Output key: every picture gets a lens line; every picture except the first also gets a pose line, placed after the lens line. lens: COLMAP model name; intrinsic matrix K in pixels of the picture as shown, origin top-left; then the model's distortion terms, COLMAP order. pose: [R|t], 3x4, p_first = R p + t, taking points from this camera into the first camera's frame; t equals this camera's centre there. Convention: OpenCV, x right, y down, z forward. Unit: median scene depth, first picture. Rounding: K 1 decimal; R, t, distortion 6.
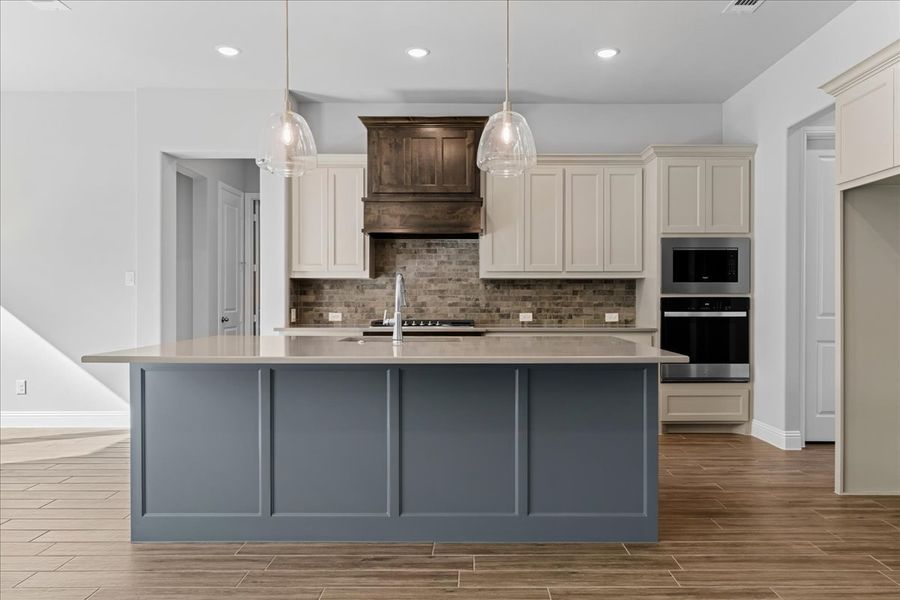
lens RADIAL K [[601.6, 0, 475.1], [0, 601.6, 300.2], [0, 0, 1]] dist [0.002168, 0.000220]
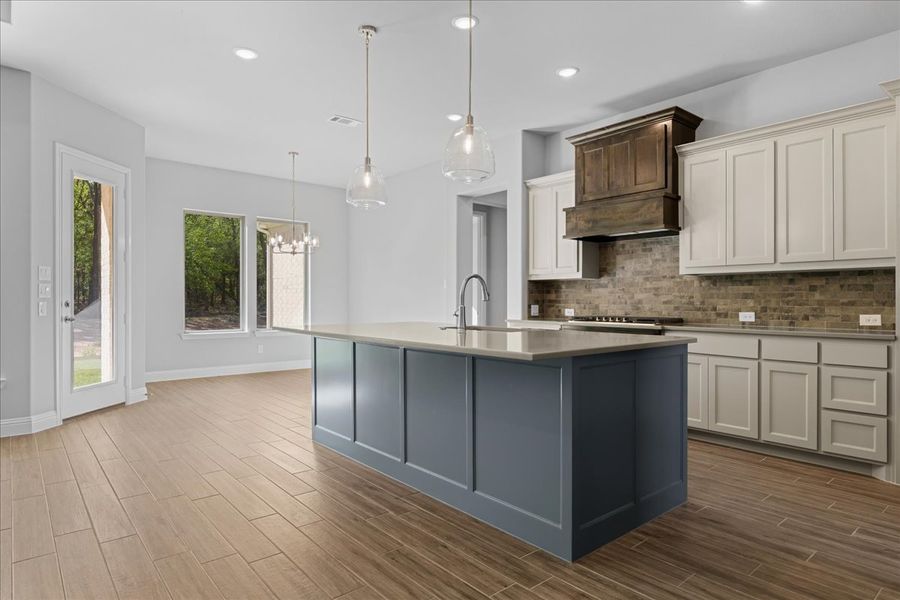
lens RADIAL K [[515.4, 0, 450.0], [0, 515.4, 300.0], [0, 0, 1]] dist [-0.001392, -0.001182]
pose [[0.645694, 0.000616, -0.763596, 0.380616], [-0.002472, 0.999996, -0.001283, 0.005471], [0.763592, 0.002716, 0.645693, 0.178691]]
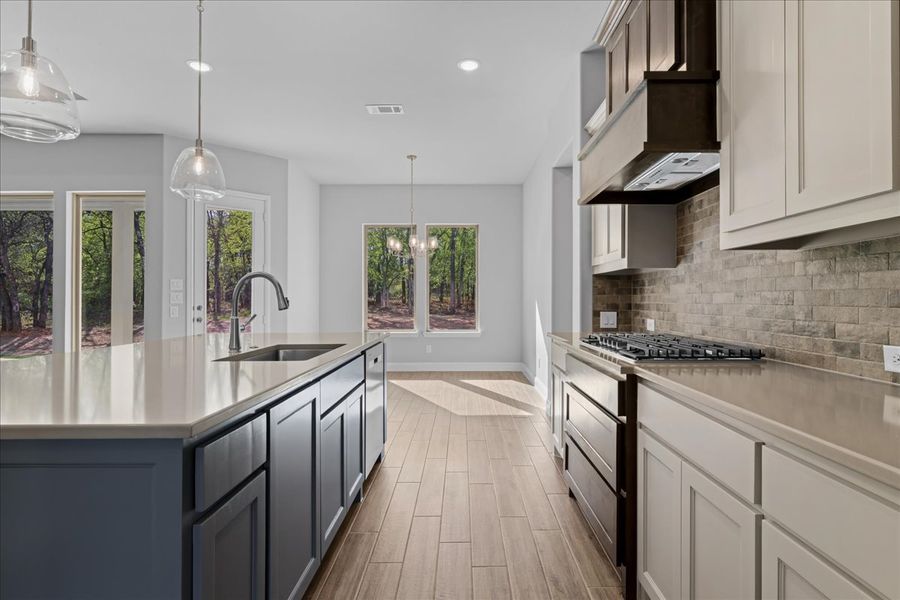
lens RADIAL K [[467.1, 0, 465.9], [0, 467.1, 297.8], [0, 0, 1]] dist [0.000688, 0.000068]
pose [[0.001325, -0.004205, -0.999990, 0.318113], [0.002575, 0.999988, -0.004202, -0.002661], [0.999996, -0.002570, 0.001336, 0.781252]]
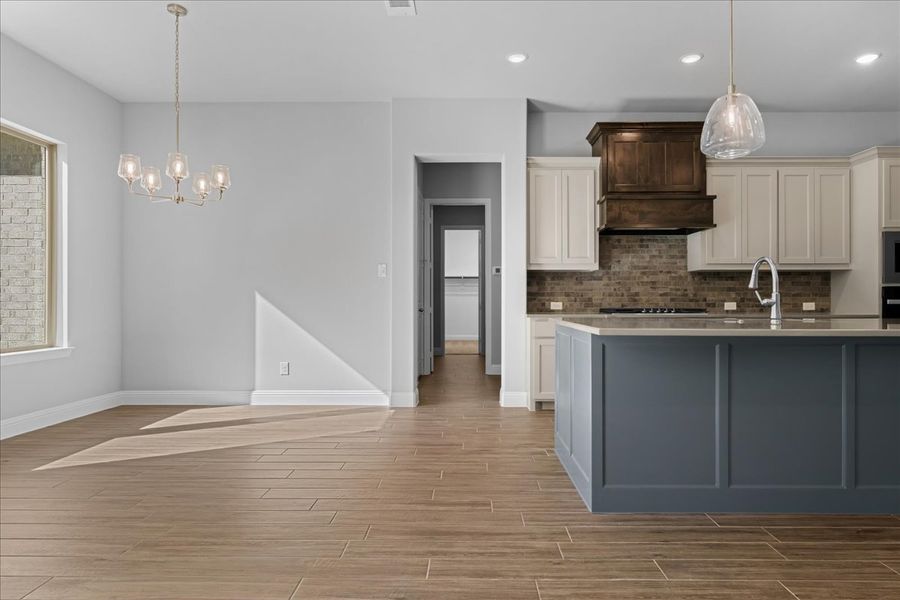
lens RADIAL K [[511.4, 0, 472.5], [0, 511.4, 297.1], [0, 0, 1]] dist [0.000210, -0.000648]
pose [[0.999920, -0.000088, -0.012622, -0.374781], [-0.000036, 0.999952, -0.009818, 0.021091], [0.012622, 0.009817, 0.999872, 0.059841]]
